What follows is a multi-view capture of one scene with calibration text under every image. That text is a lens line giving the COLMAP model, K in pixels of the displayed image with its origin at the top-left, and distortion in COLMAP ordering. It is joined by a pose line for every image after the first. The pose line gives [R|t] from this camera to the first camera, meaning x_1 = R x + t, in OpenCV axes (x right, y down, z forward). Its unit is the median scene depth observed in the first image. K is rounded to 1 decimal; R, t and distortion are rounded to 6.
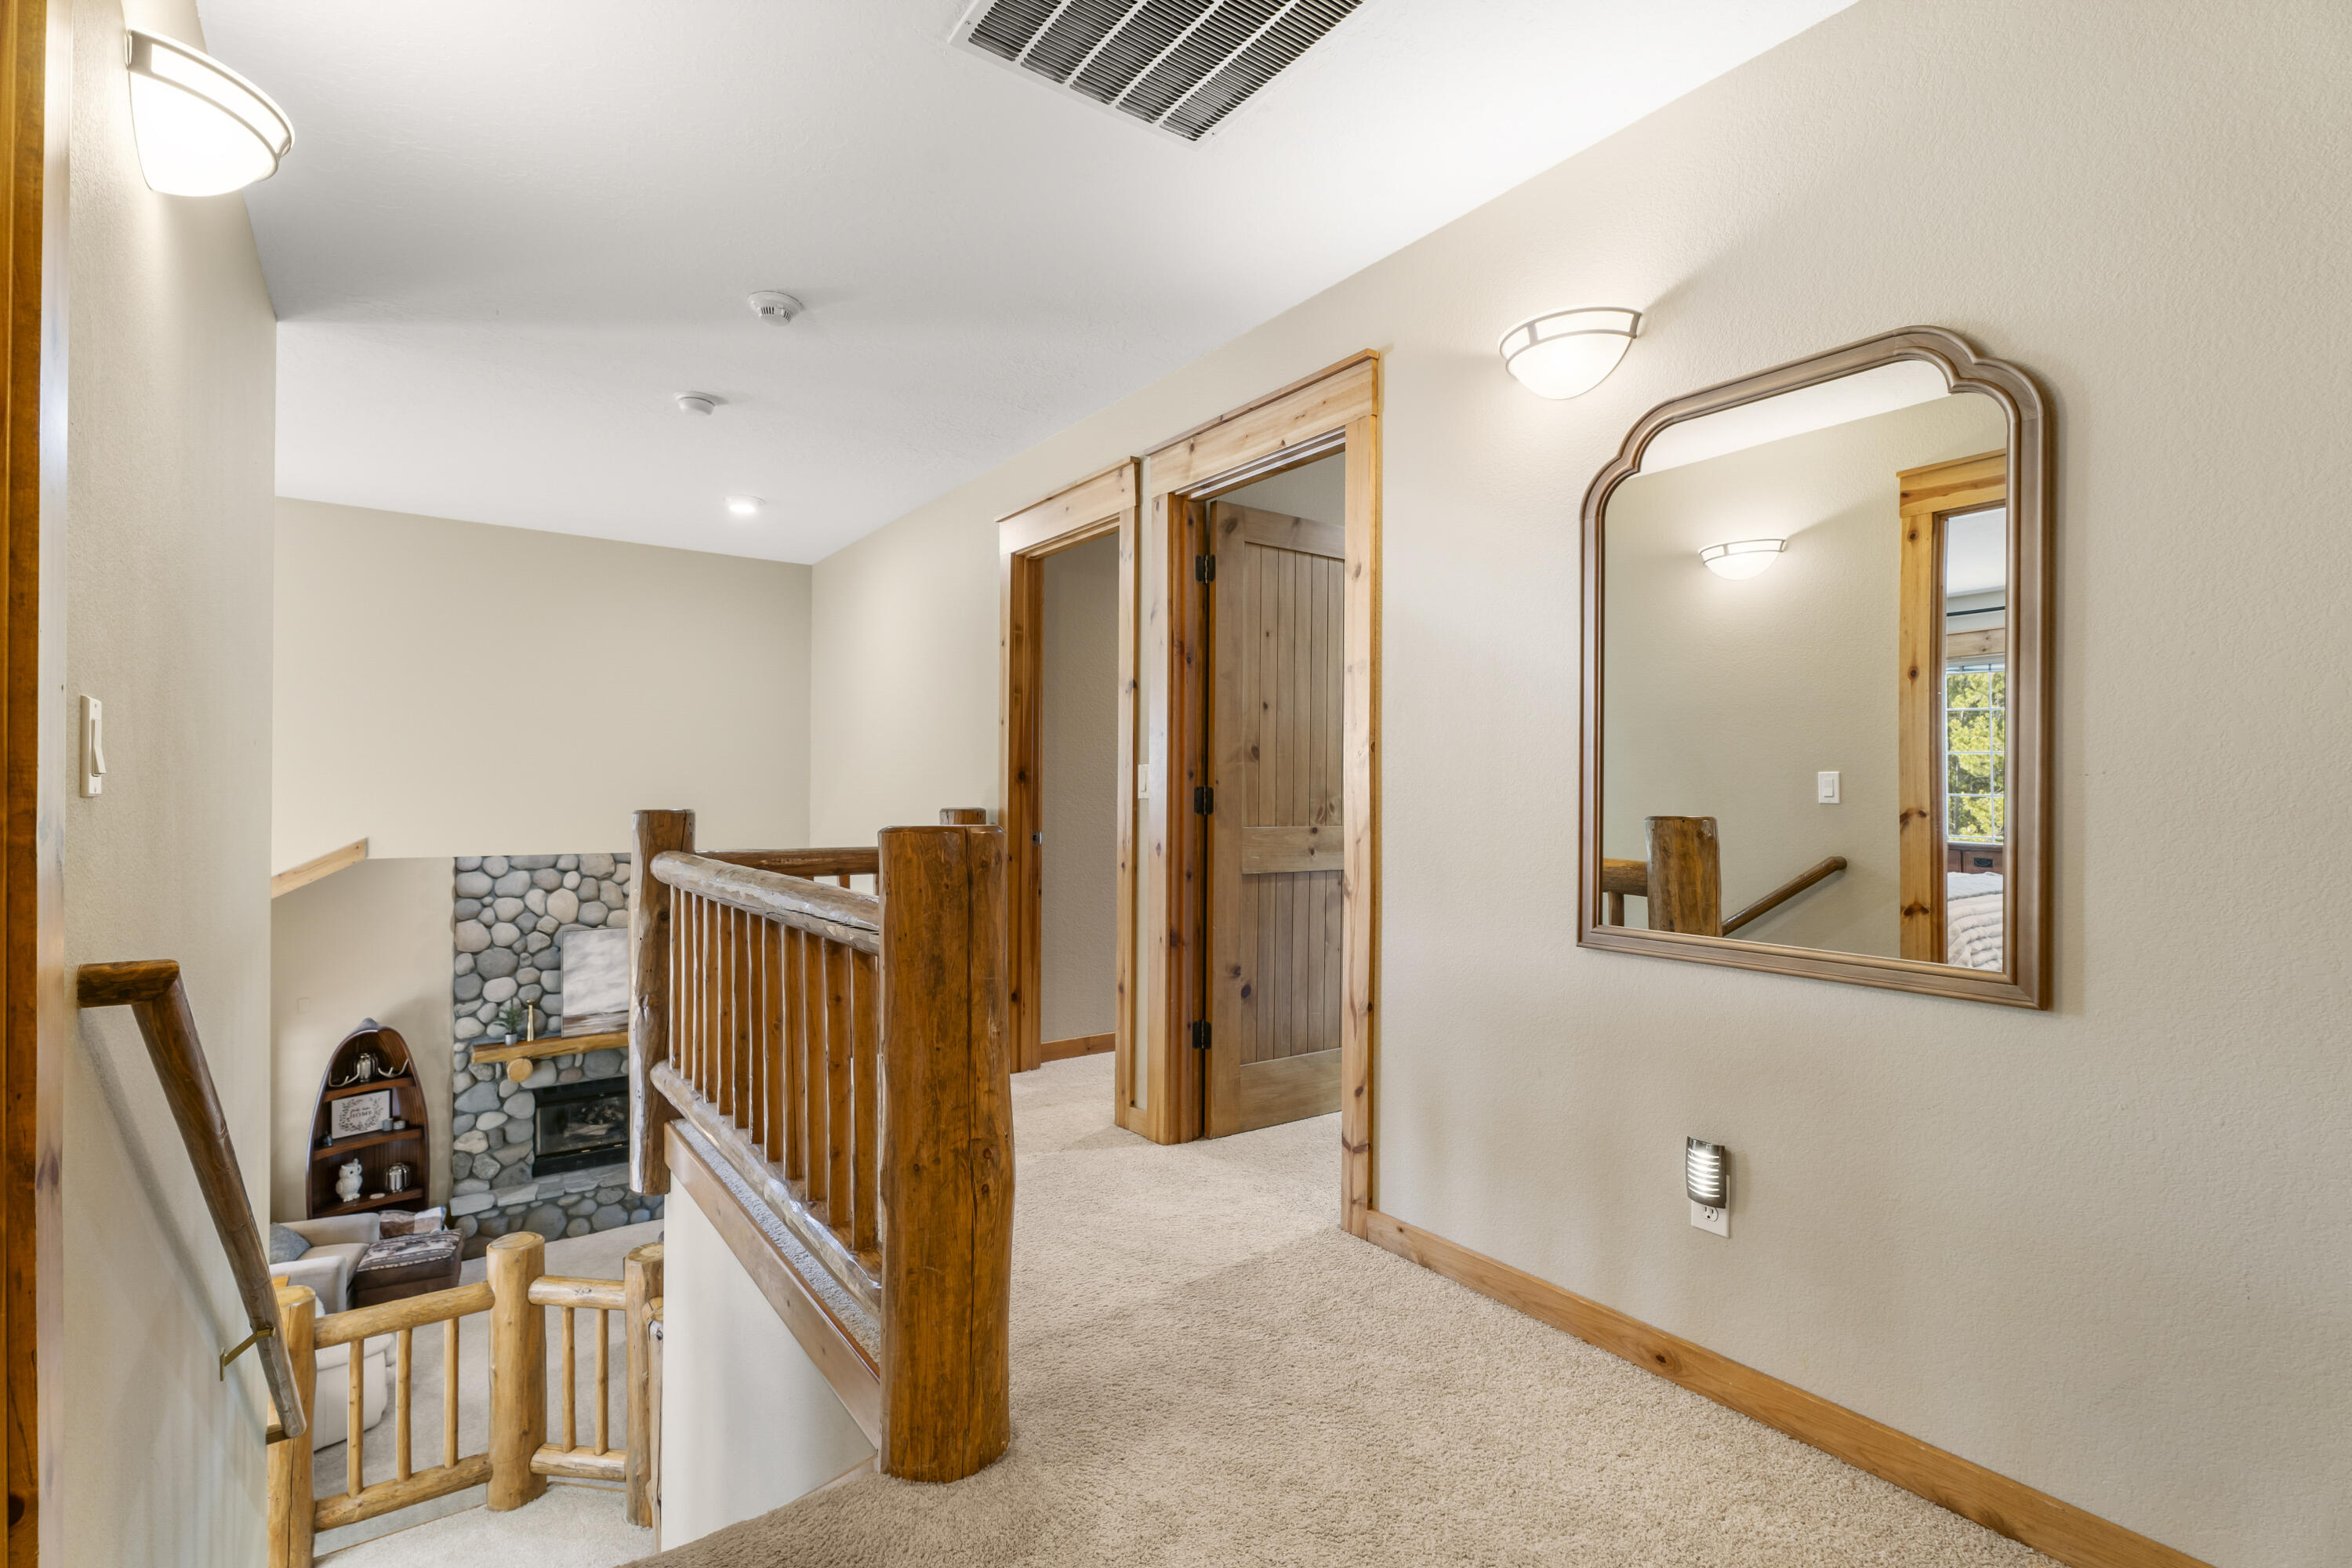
lens RADIAL K [[1060.5, 0, 1177.6], [0, 1060.5, 792.0], [0, 0, 1]] dist [0.000265, -0.000330]
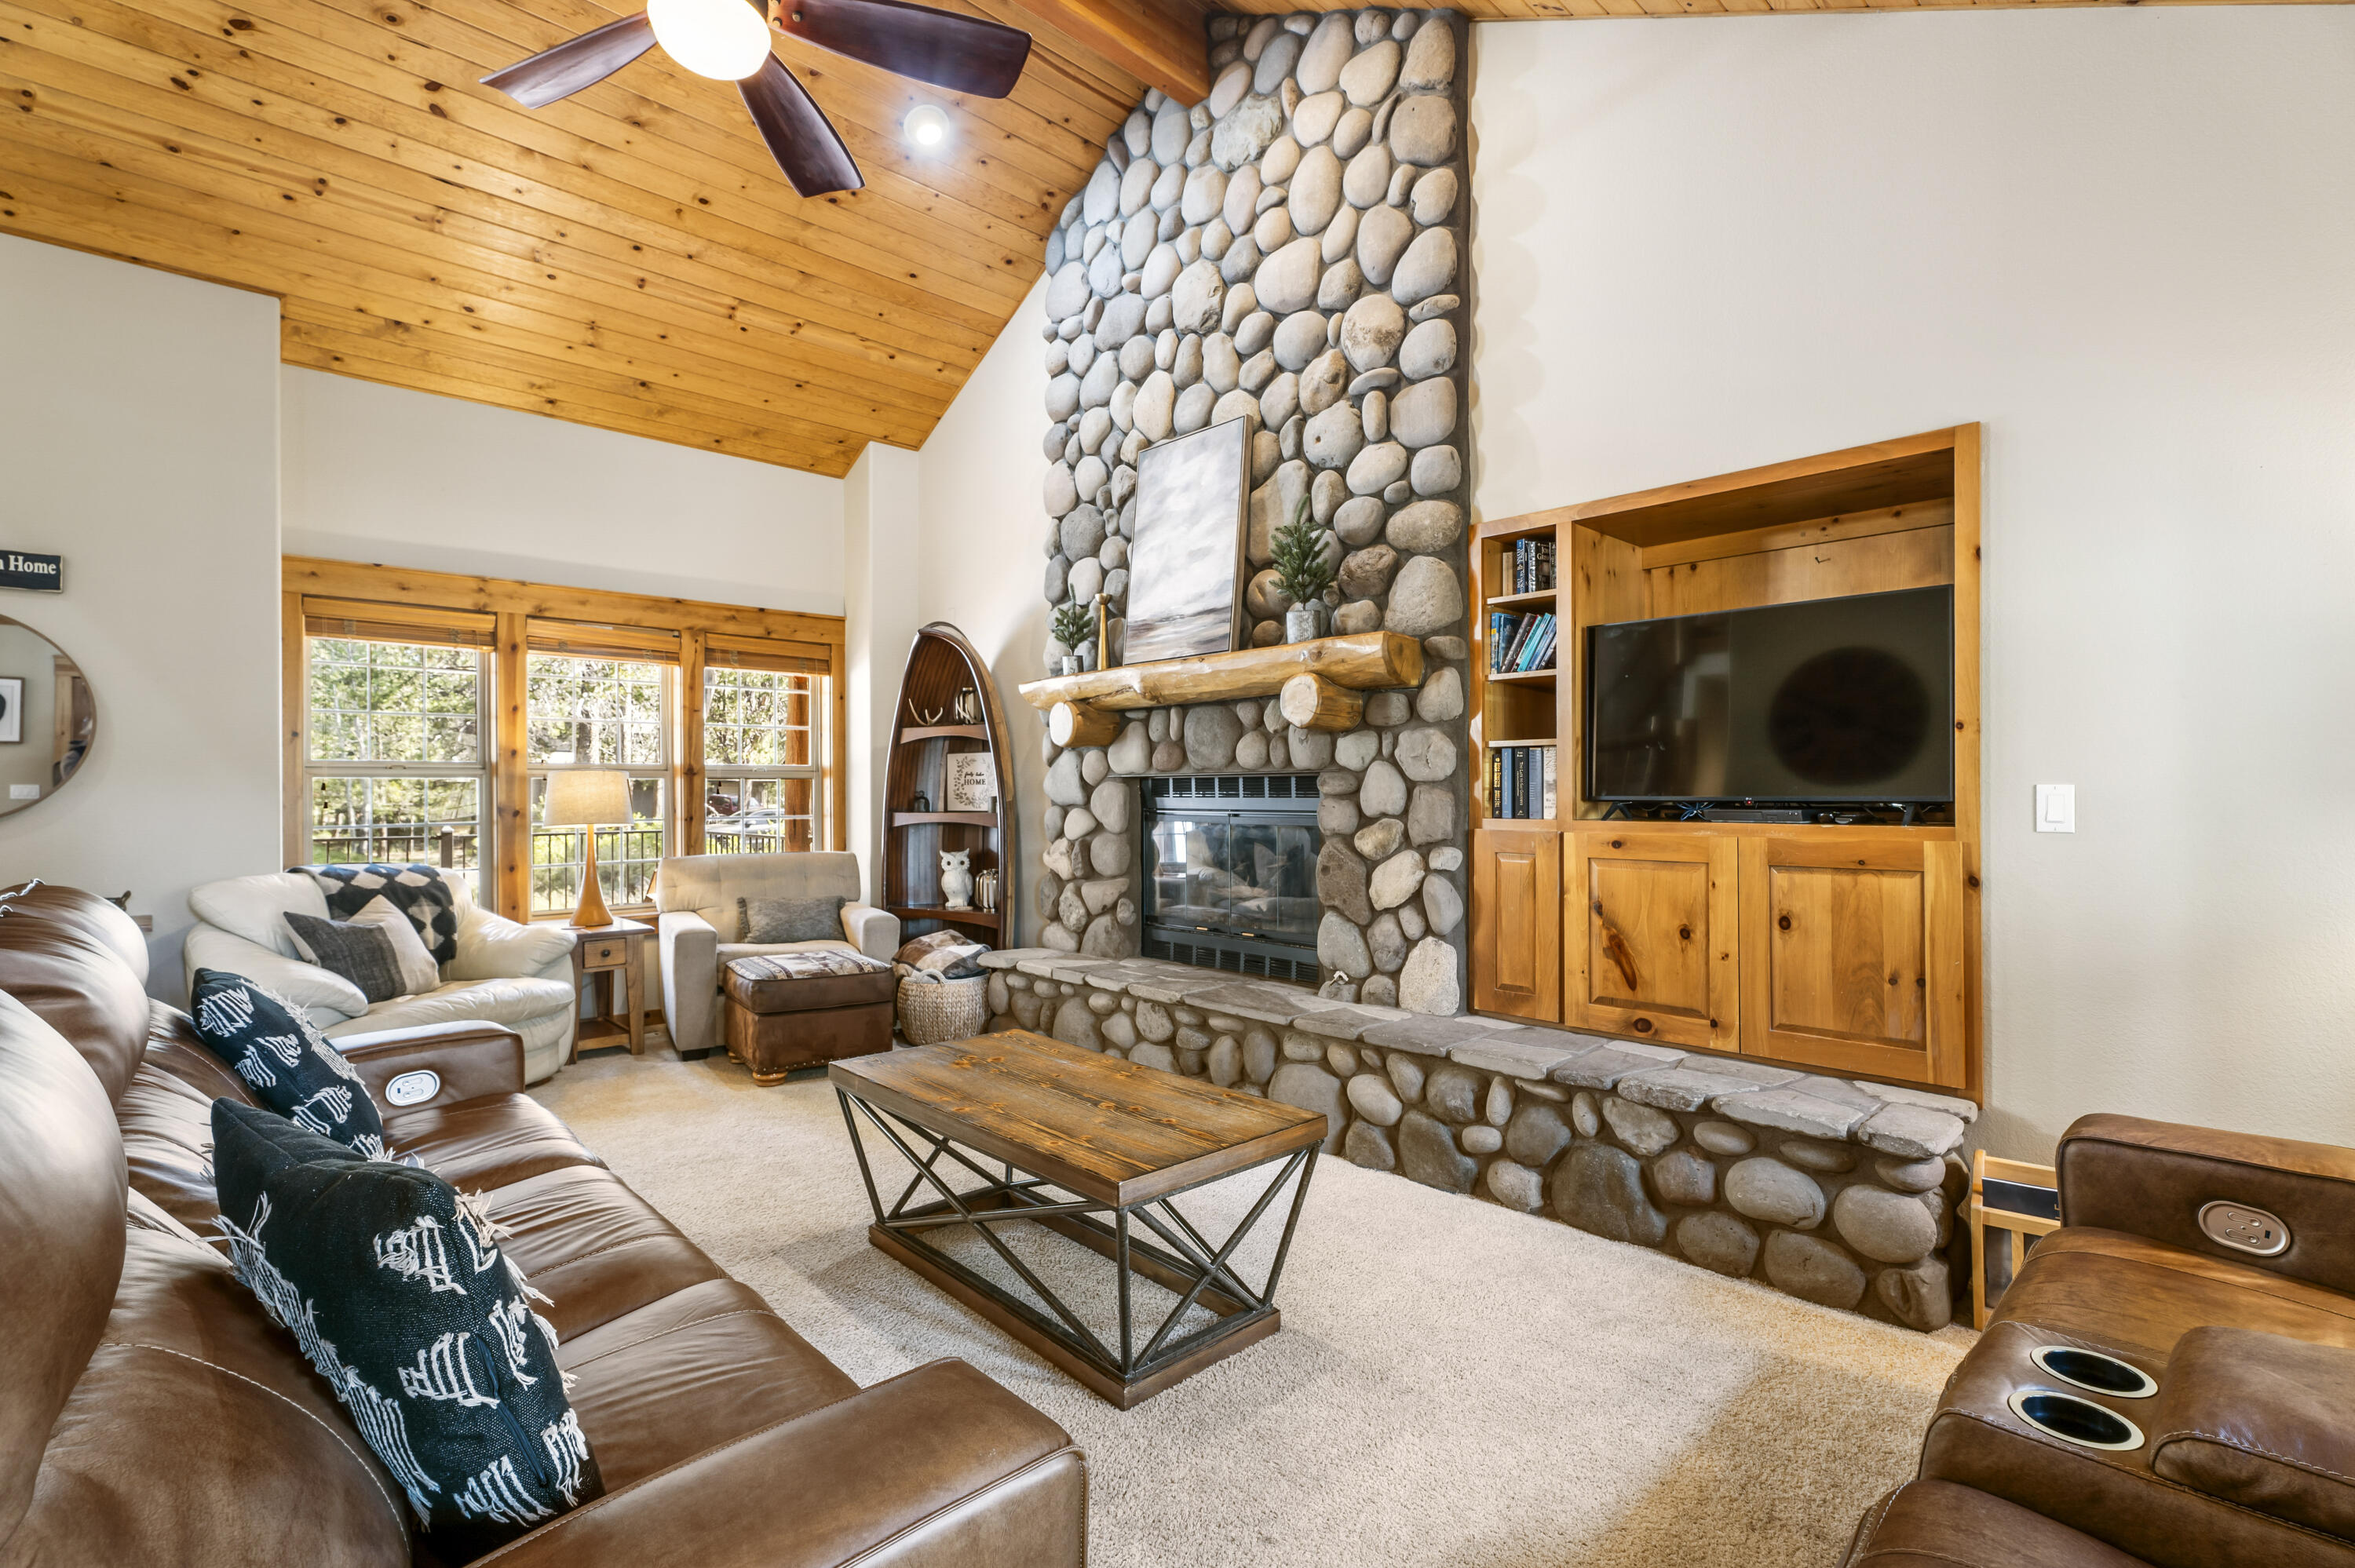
lens RADIAL K [[1061.7, 0, 1189.3], [0, 1061.7, 795.8], [0, 0, 1]] dist [0.000265, -0.000330]
pose [[0.132610, -0.009206, -0.991126, -0.100128], [0.005276, 0.999949, -0.008582, 0.296005], [0.991154, -0.004091, 0.132652, 0.970518]]
